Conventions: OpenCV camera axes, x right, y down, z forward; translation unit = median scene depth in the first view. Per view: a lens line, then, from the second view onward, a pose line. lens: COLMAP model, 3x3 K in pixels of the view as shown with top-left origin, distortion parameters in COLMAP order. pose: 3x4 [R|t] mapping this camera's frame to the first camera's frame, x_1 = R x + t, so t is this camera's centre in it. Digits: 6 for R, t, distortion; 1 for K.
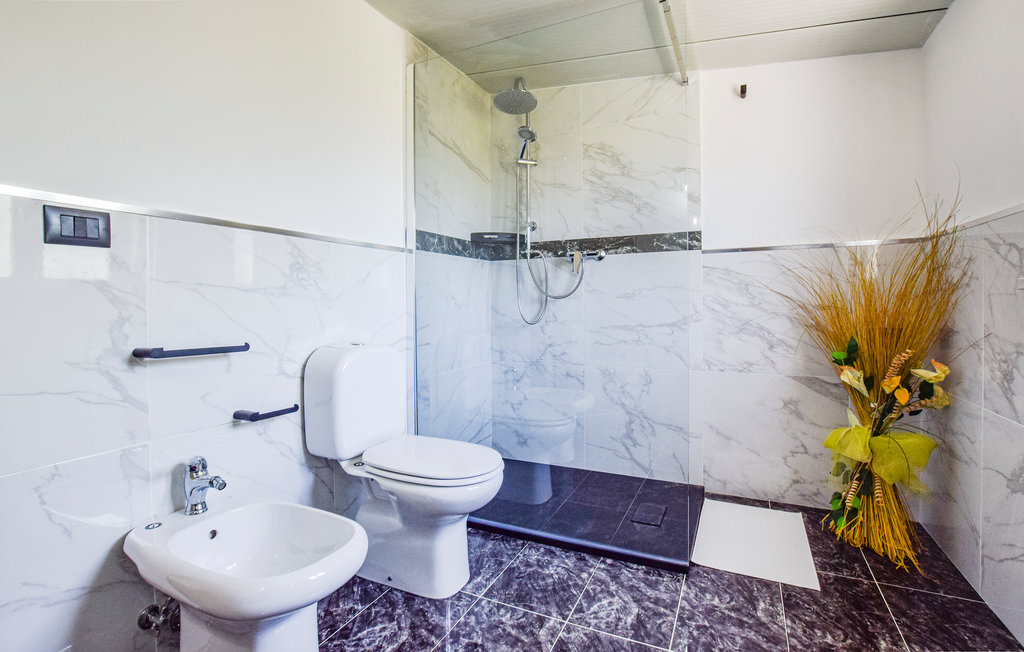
lens RADIAL K [[471.2, 0, 517.3], [0, 471.2, 309.0], [0, 0, 1]] dist [-0.003105, -0.000097]
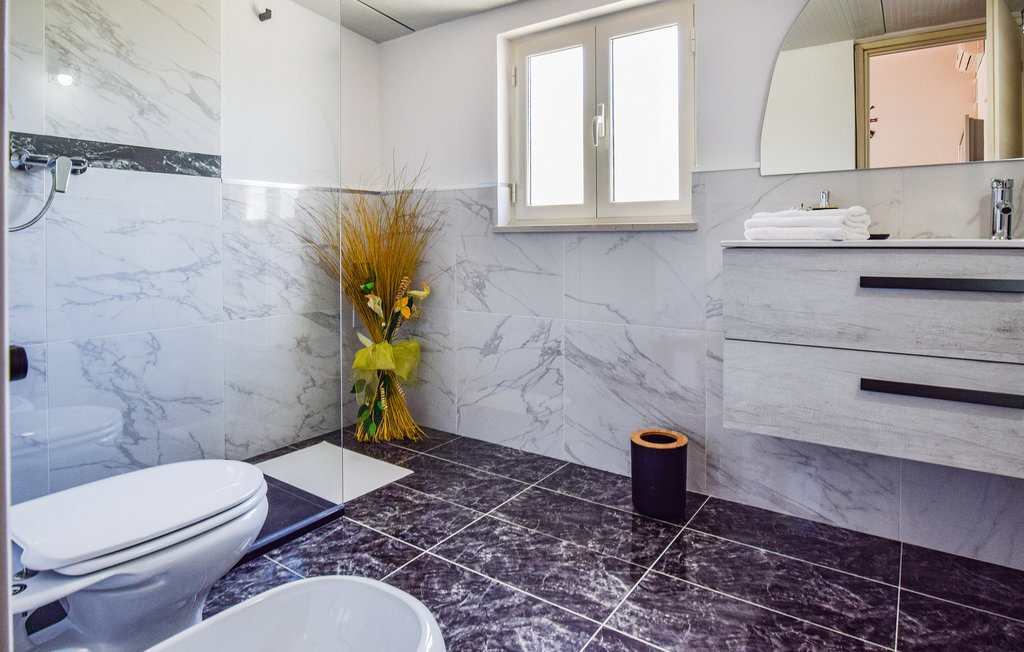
lens RADIAL K [[597.6, 0, 512.8], [0, 597.6, 244.5], [0, 0, 1]] dist [-0.000912, -0.000012]
pose [[0.180389, 0.007525, 0.983567, -0.575872], [0.018245, 0.999773, -0.010996, 0.014306], [-0.983426, 0.019929, 0.180211, 0.299668]]
